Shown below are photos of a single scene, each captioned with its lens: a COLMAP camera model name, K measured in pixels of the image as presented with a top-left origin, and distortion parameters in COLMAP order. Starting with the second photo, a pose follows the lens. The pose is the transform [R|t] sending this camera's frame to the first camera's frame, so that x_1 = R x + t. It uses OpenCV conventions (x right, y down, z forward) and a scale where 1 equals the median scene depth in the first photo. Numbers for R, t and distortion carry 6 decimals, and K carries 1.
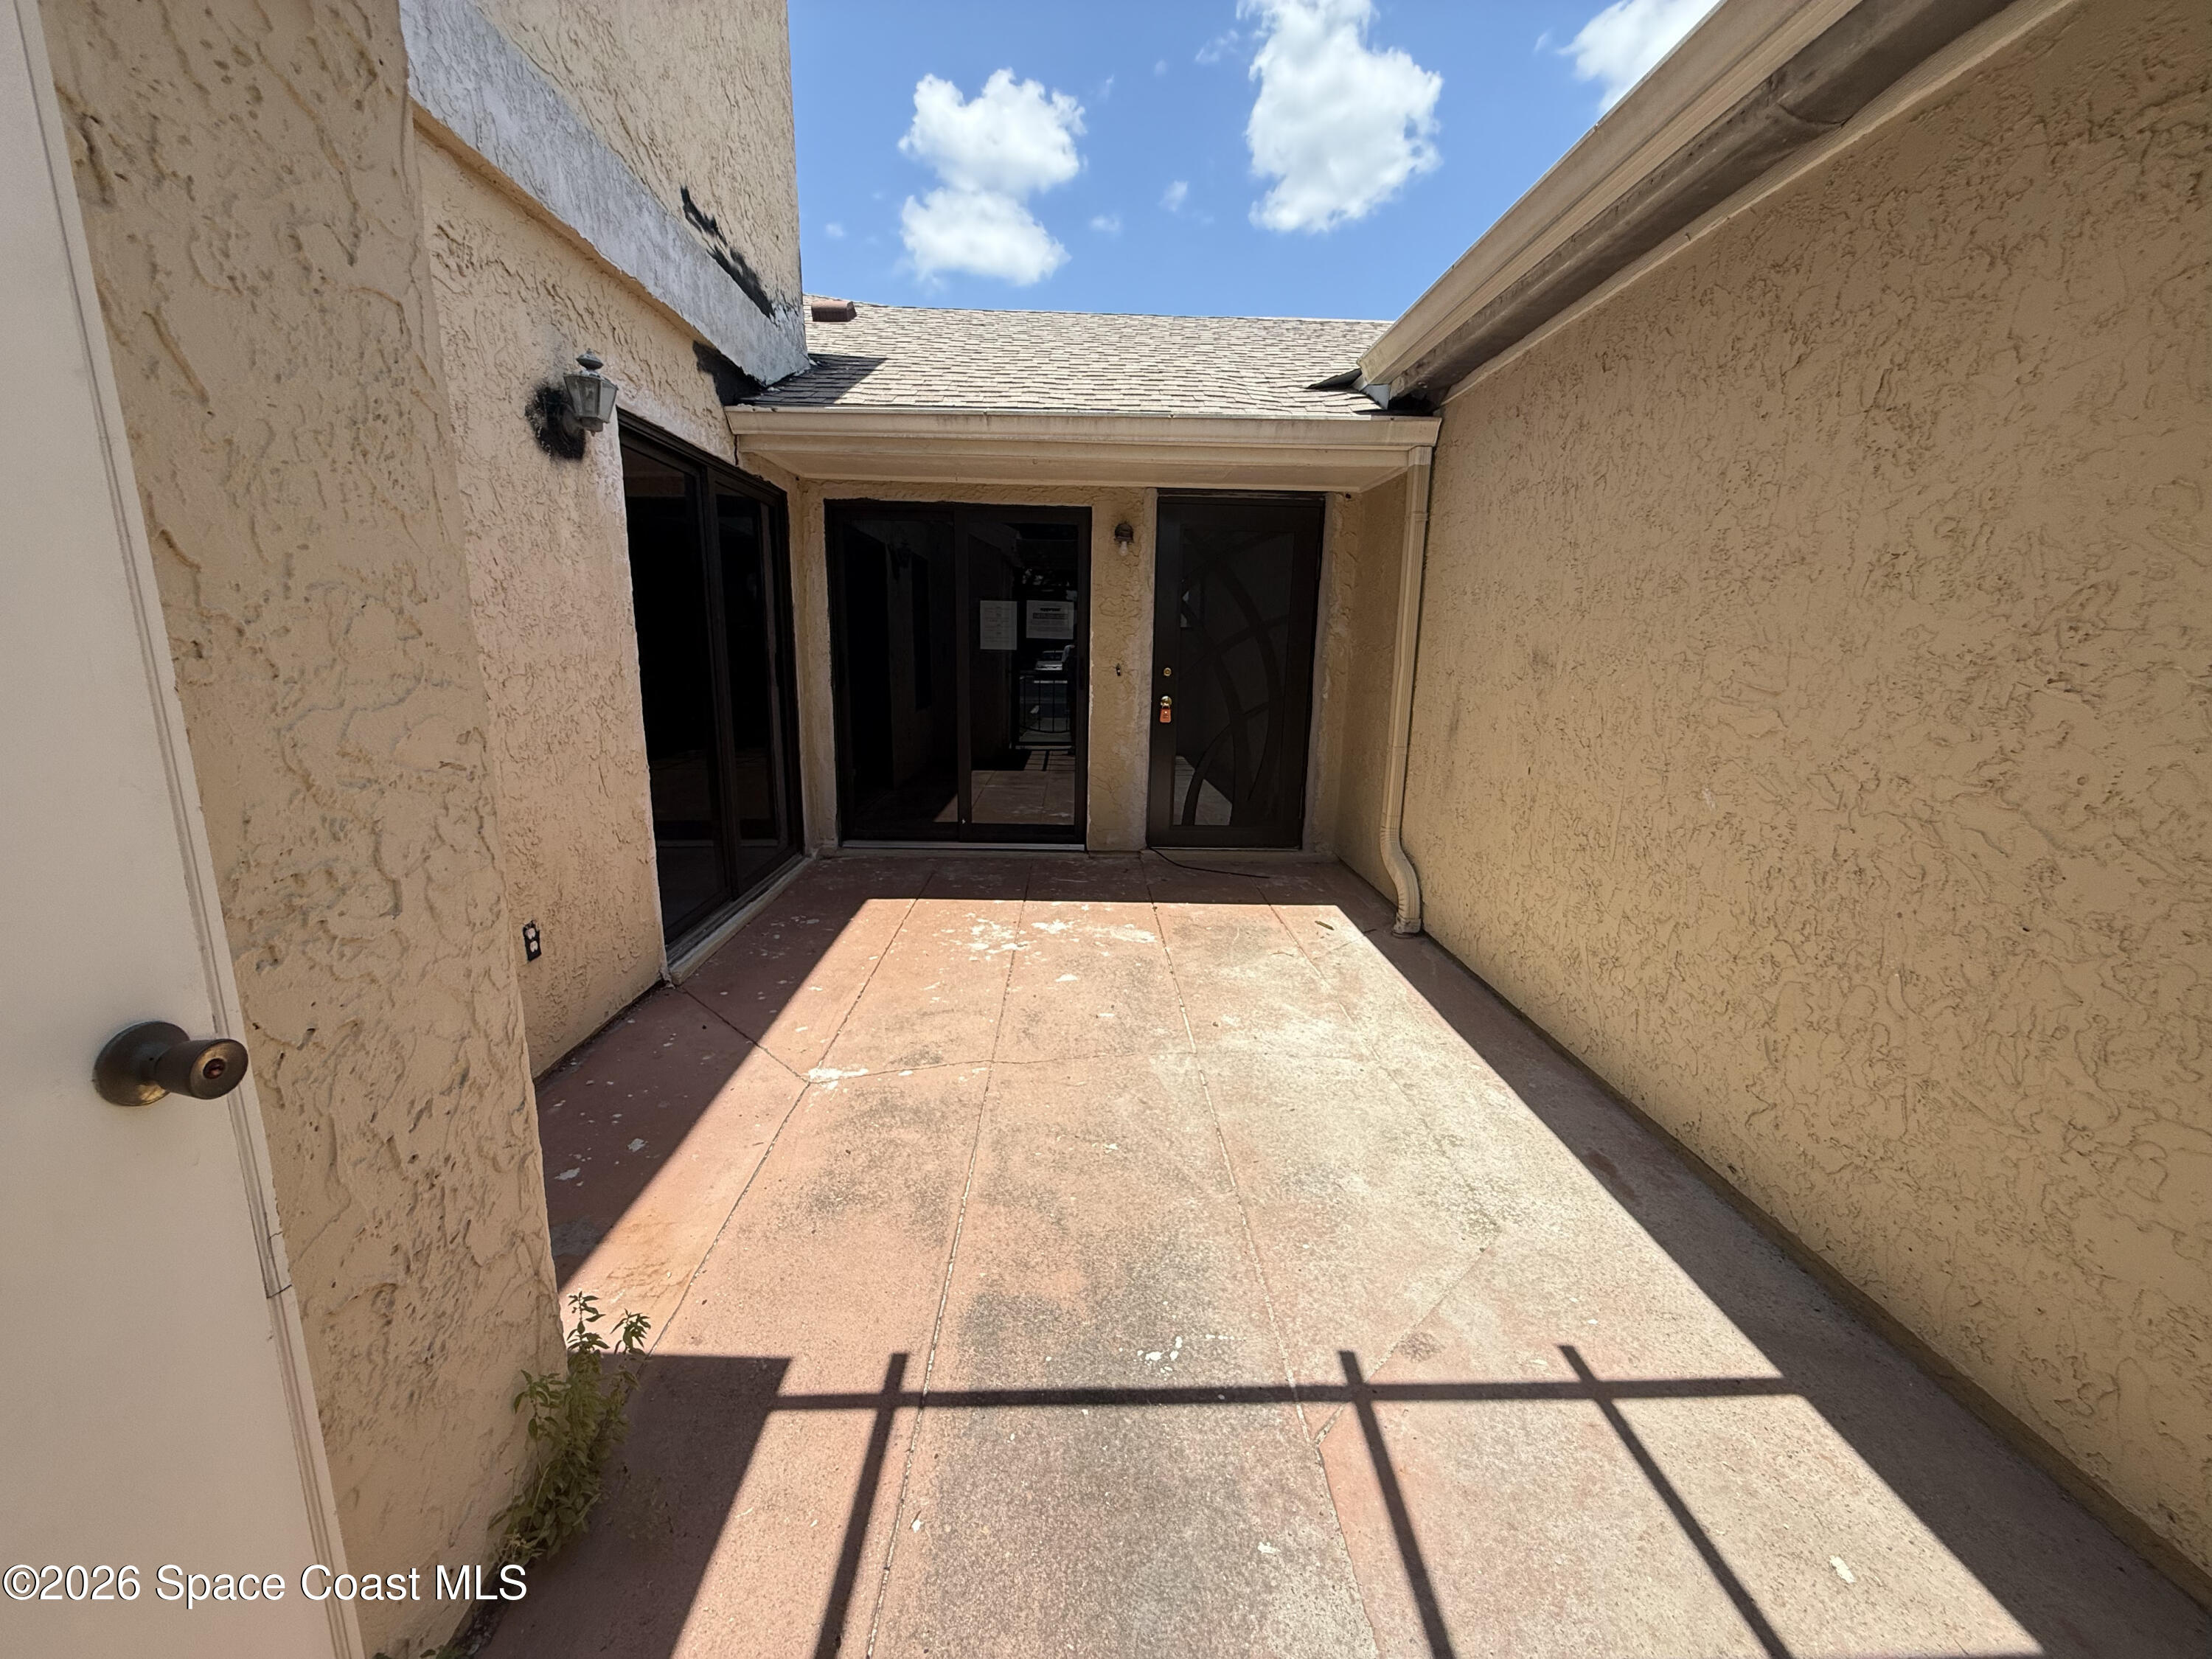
lens RADIAL K [[880.2, 0, 1105.0], [0, 880.2, 829.5], [0, 0, 1]] dist [0.000011, 0.000038]
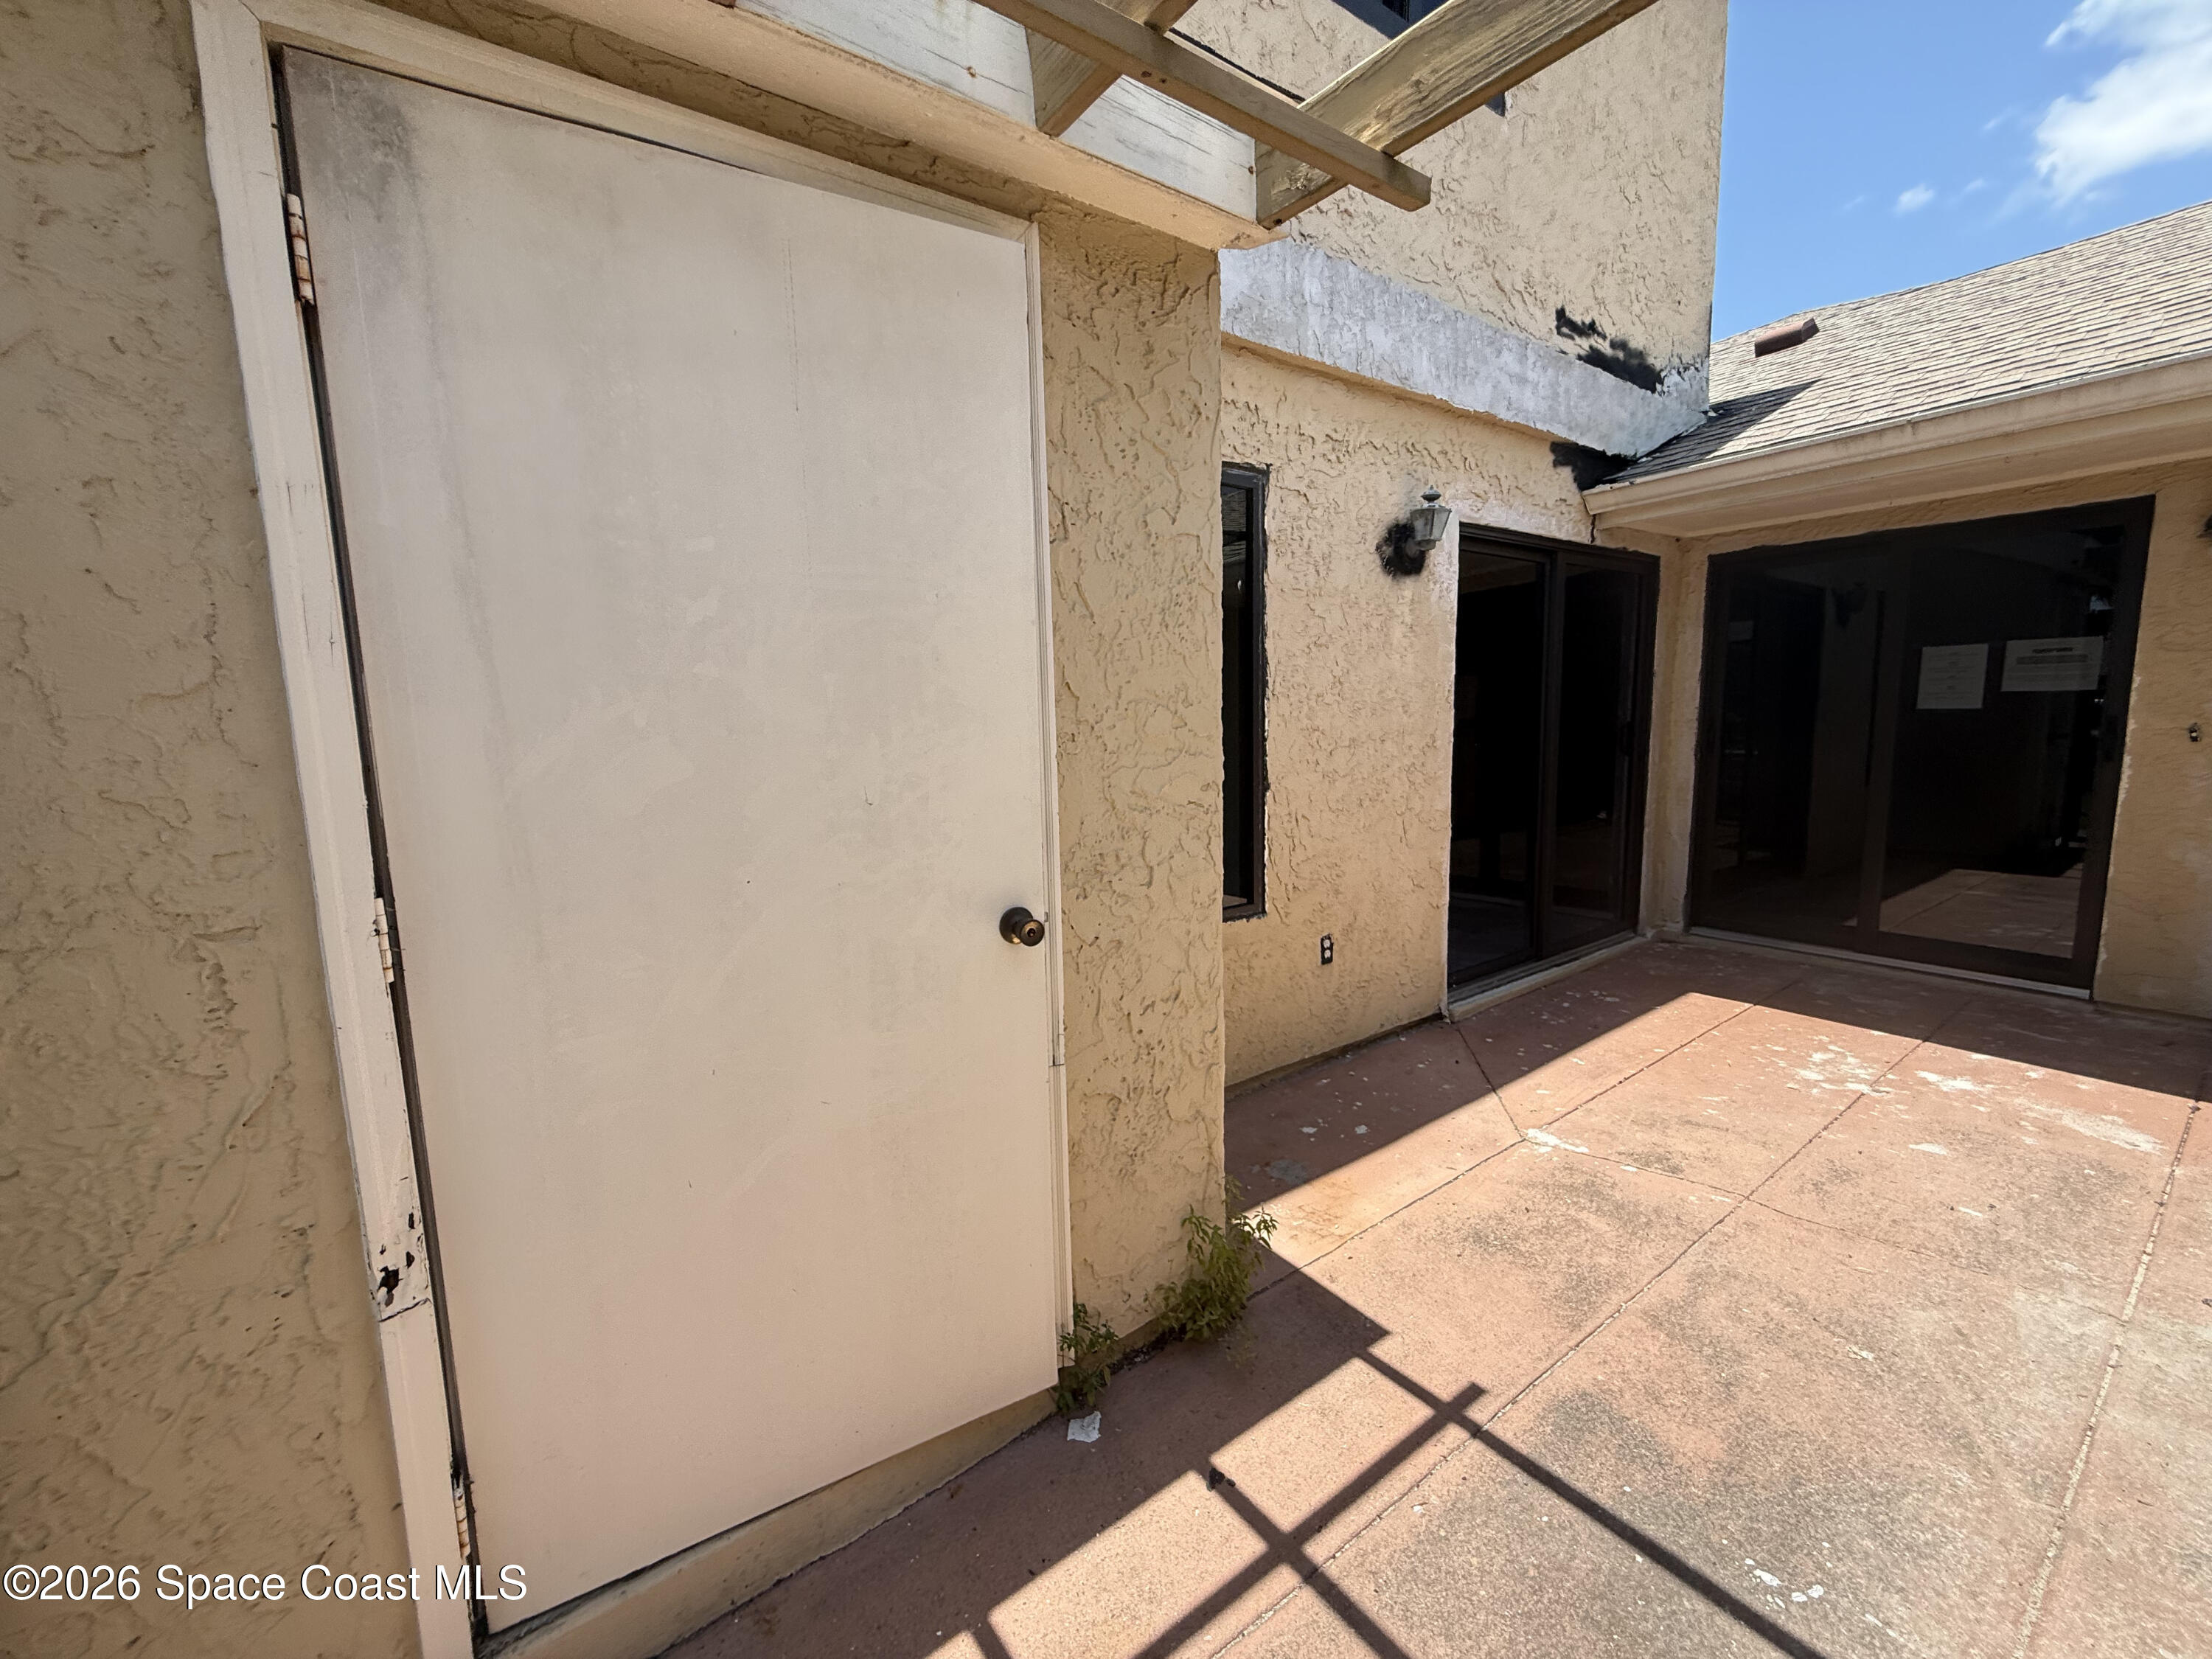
lens RADIAL K [[880.2, 0, 1100.0], [0, 880.2, 828.2], [0, 0, 1]] dist [0.000011, 0.000038]
pose [[0.559577, 0.072295, -0.825619, 0.232140], [-0.136534, 0.990618, -0.005795, 0.002774], [0.817454, 0.115967, 0.564199, -0.027147]]
